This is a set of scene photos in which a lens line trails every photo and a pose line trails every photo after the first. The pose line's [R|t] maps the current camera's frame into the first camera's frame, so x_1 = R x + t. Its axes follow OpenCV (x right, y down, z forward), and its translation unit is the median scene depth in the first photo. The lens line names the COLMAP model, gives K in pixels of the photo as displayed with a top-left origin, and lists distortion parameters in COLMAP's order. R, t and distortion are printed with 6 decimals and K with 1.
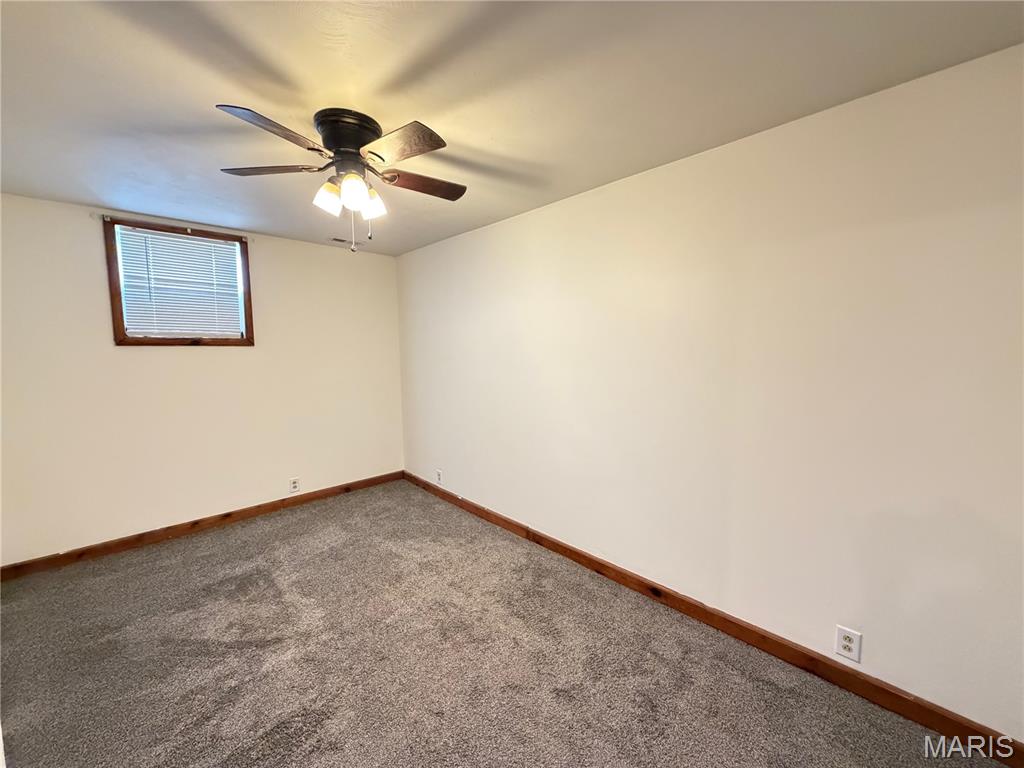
lens RADIAL K [[407.3, 0, 508.0], [0, 407.3, 384.4], [0, 0, 1]] dist [0.001018, 0.000012]
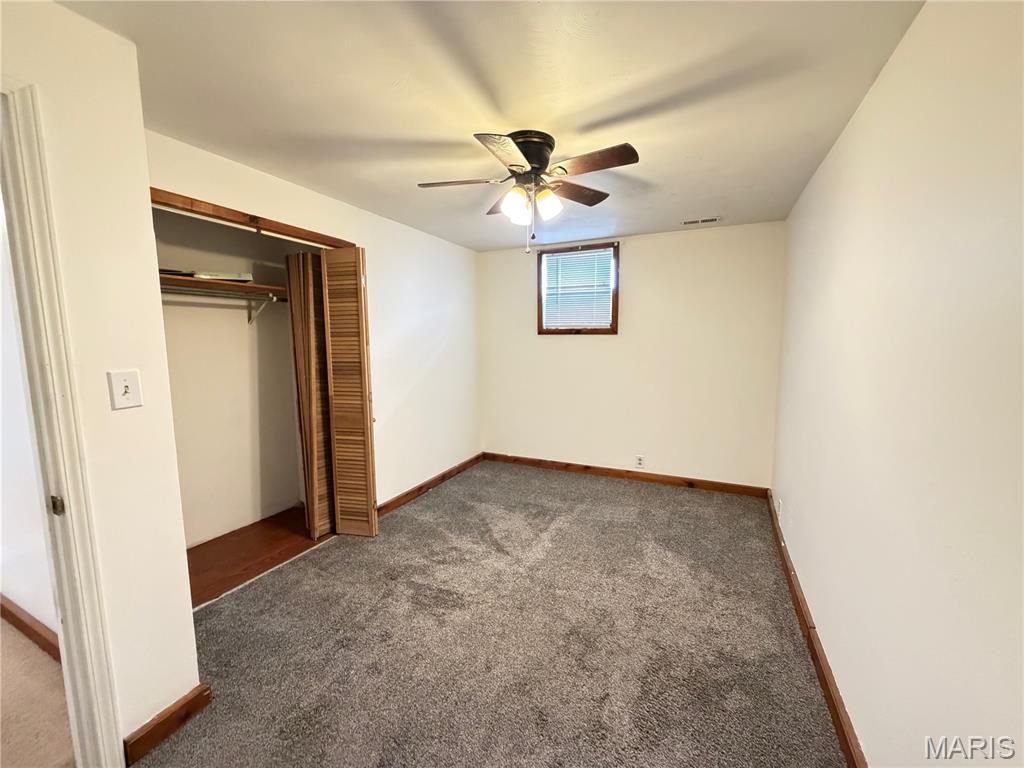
lens RADIAL K [[407.3, 0, 508.0], [0, 407.3, 384.4], [0, 0, 1]] dist [0.001018, 0.000012]
pose [[0.355943, 0.113566, -0.927582, 0.445758], [-0.083544, 0.992481, 0.089454, -0.036240], [0.930766, 0.045653, 0.362754, 0.344973]]
